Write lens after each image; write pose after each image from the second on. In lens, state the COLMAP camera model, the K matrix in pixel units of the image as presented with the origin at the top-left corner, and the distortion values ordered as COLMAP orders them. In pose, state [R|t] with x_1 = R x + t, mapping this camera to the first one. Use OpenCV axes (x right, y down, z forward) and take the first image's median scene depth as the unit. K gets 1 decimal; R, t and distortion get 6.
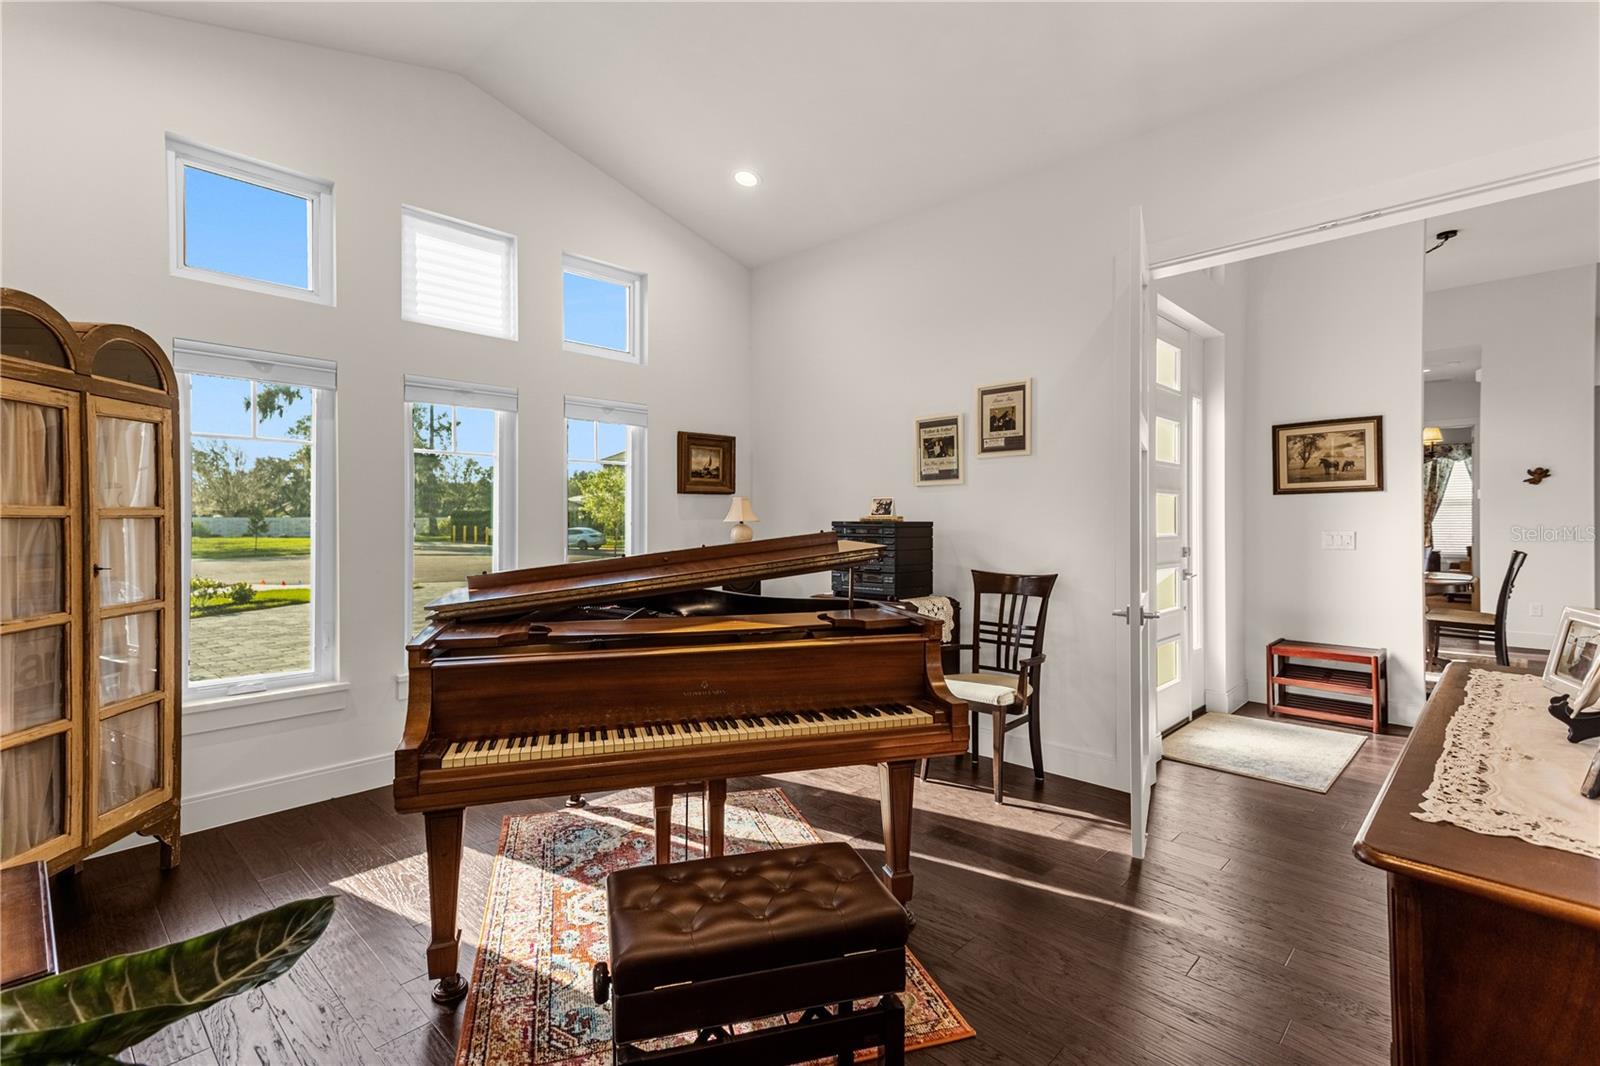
lens RADIAL K [[748.6, 0, 790.9], [0, 748.6, 524.7], [0, 0, 1]] dist [0.024293, 0.000067]
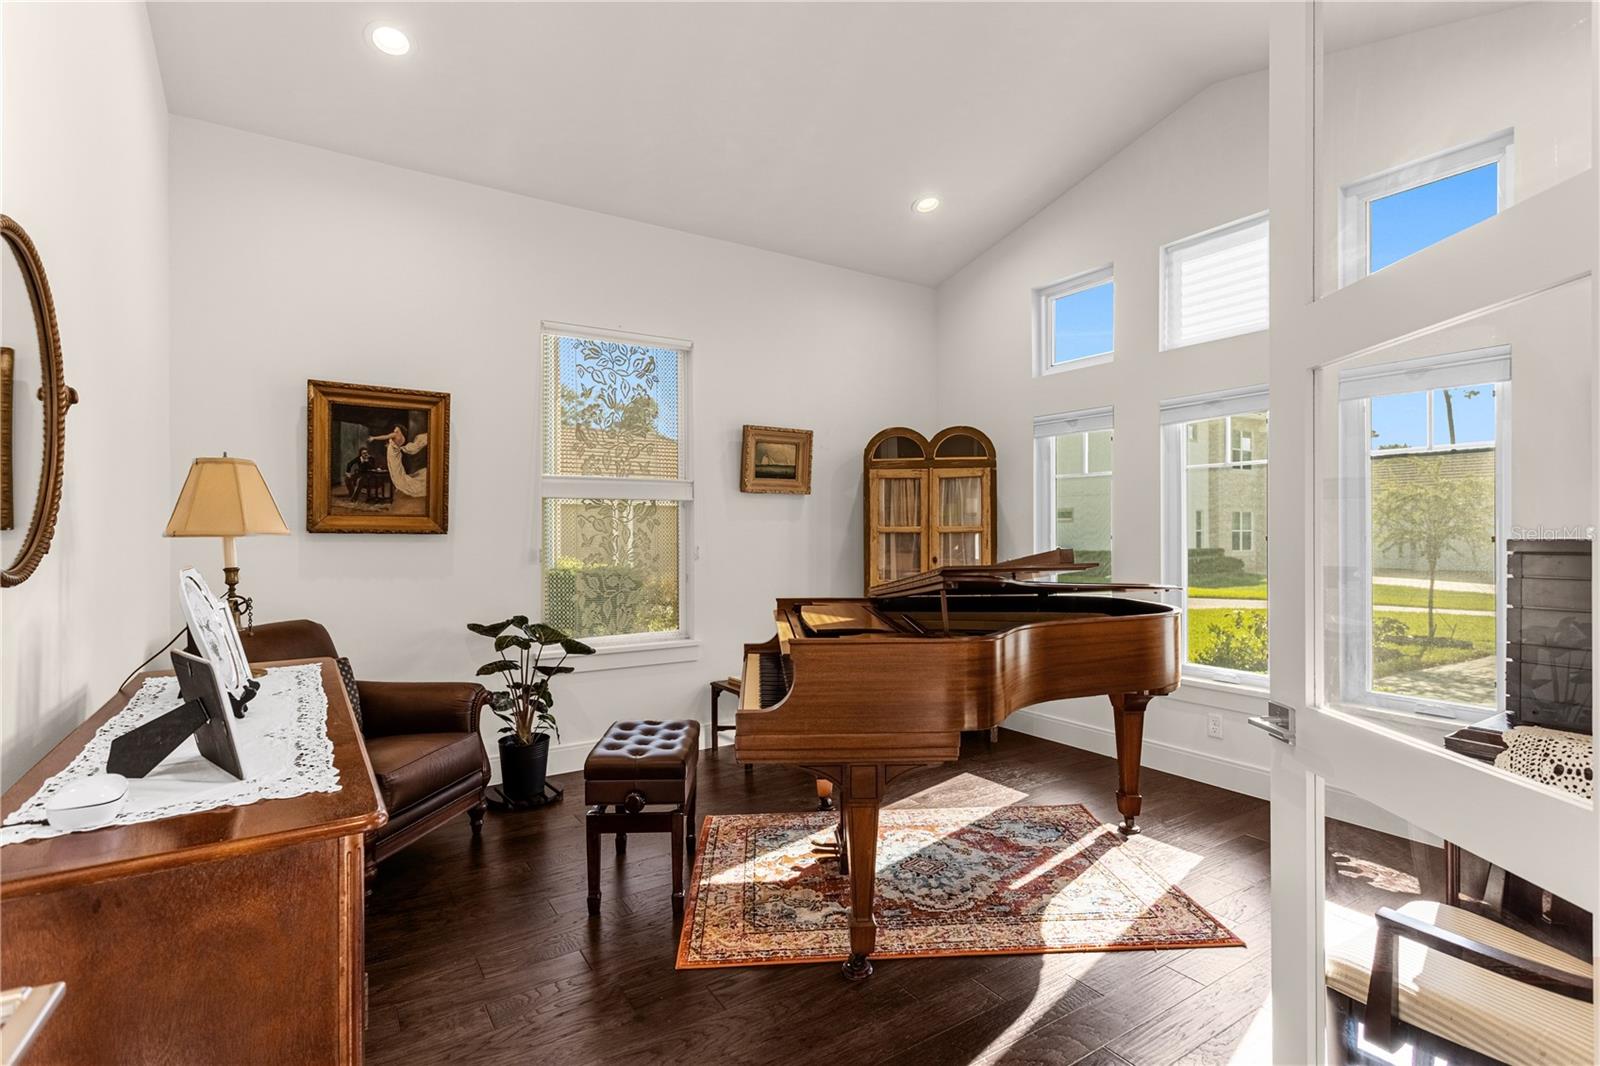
lens RADIAL K [[748.6, 0, 790.9], [0, 748.6, 524.7], [0, 0, 1]] dist [0.024293, 0.000067]
pose [[-0.225893, -0.009939, -0.974101, 0.828723], [-0.003526, 0.999950, -0.009385, -0.007165], [0.974146, 0.001315, -0.225917, 0.880996]]
